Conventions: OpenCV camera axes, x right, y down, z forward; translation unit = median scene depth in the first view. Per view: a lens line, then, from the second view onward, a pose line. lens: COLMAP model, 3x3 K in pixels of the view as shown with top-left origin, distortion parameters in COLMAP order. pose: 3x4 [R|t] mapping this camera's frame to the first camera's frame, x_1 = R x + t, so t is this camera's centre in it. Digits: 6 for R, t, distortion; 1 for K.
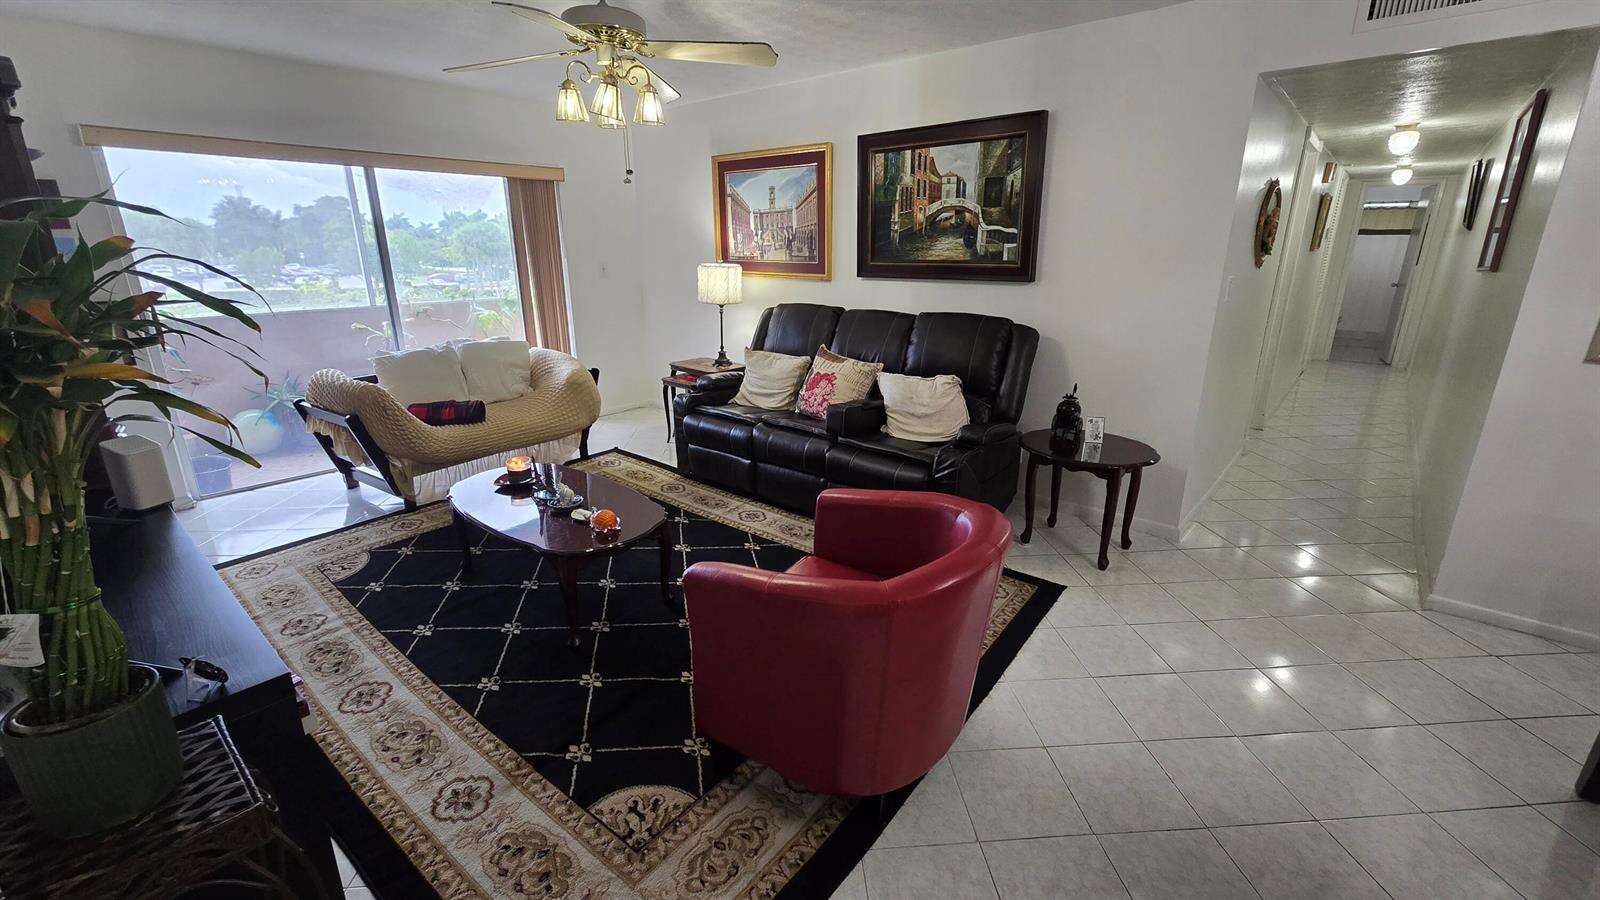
lens RADIAL K [[654.9, 0, 809.4], [0, 654.9, 433.7], [0, 0, 1]] dist [-0.000359, 0.000522]
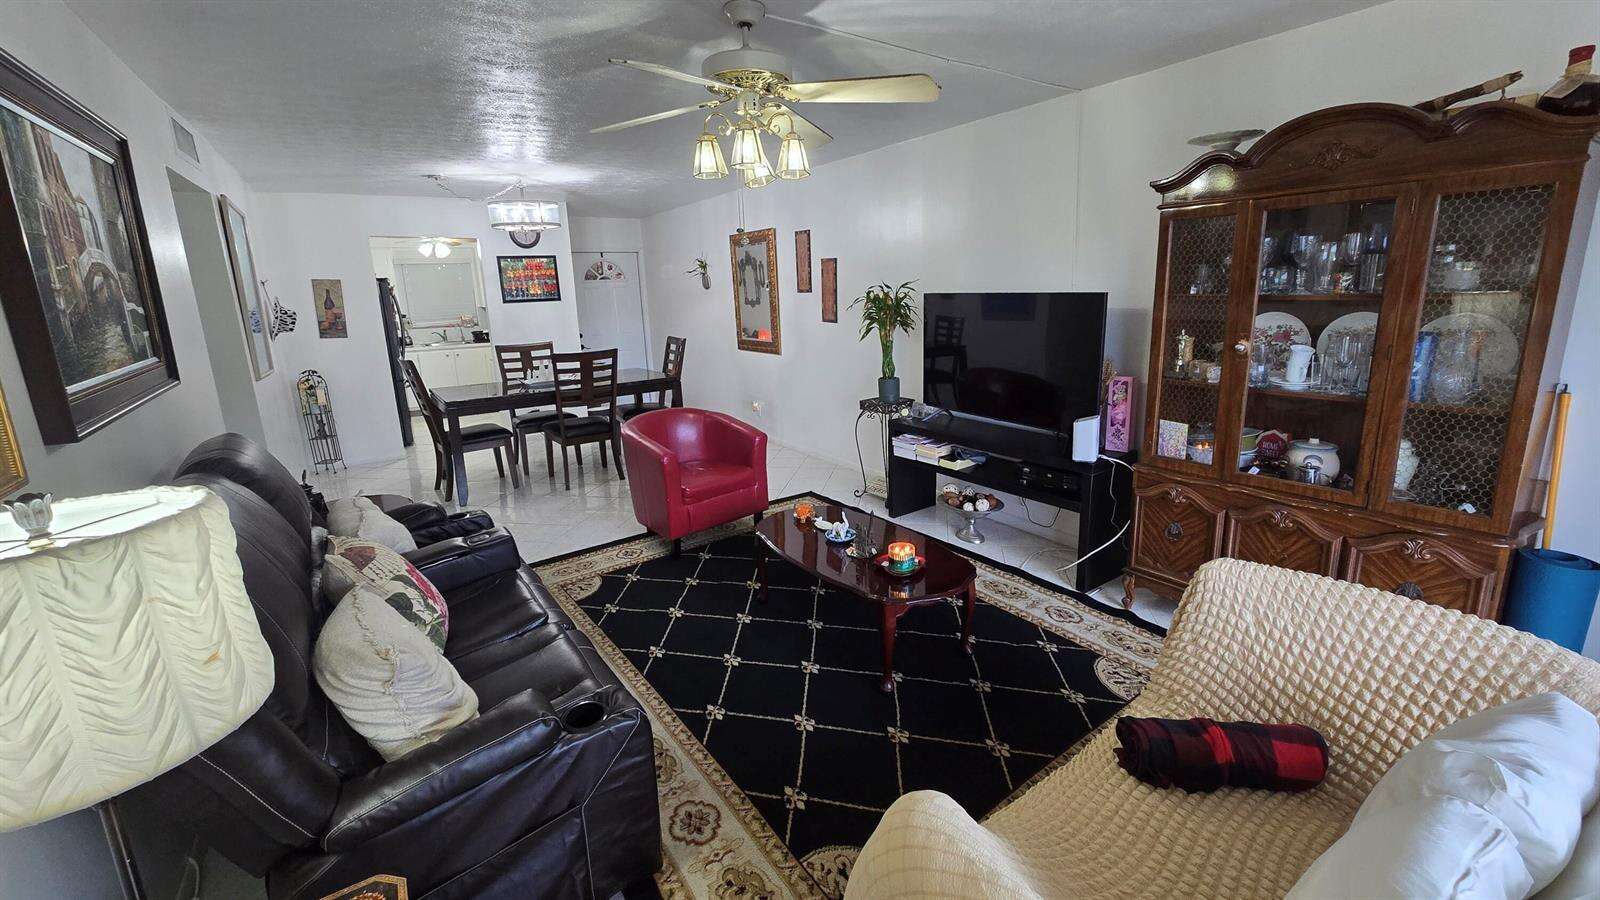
lens RADIAL K [[656.6, 0, 801.7], [0, 656.6, 439.2], [0, 0, 1]] dist [-0.000648, -0.000303]
pose [[-0.962029, -0.030950, 0.271188, -0.433421], [0.108160, 0.868987, 0.482869, -0.409670], [-0.250604, 0.493865, -0.832643, 1.332391]]
